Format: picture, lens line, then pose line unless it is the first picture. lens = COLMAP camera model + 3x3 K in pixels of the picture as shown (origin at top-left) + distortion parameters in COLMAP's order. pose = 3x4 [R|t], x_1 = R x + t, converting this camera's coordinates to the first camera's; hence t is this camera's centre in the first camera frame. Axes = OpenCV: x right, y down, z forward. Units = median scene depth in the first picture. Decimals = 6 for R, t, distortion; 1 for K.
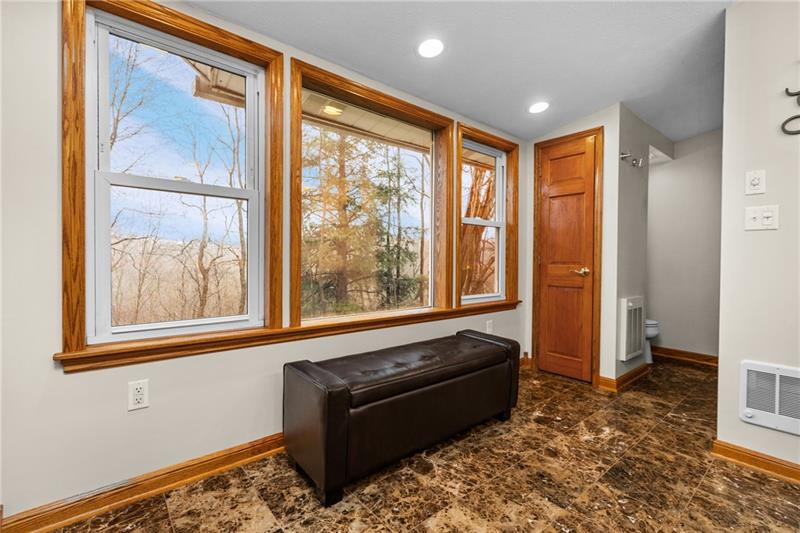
lens RADIAL K [[362.8, 0, 401.6], [0, 362.8, 263.6], [0, 0, 1]] dist [0.005697, -0.002344]
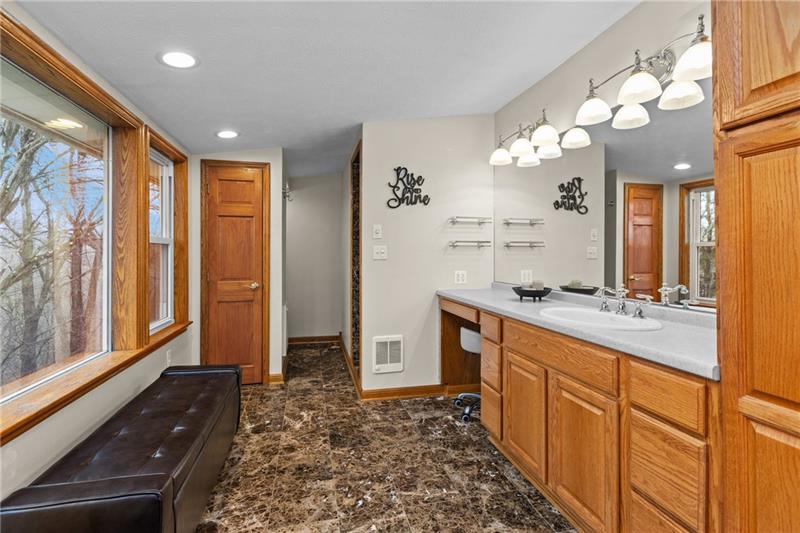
lens RADIAL K [[362.8, 0, 409.9], [0, 362.8, 252.7], [0, 0, 1]] dist [0.005697, -0.002344]
pose [[0.434122, -0.003733, 0.900846, -0.435514], [0.016875, 0.999850, -0.003989, -0.100195], [-0.900696, 0.016933, 0.434120, 0.106015]]
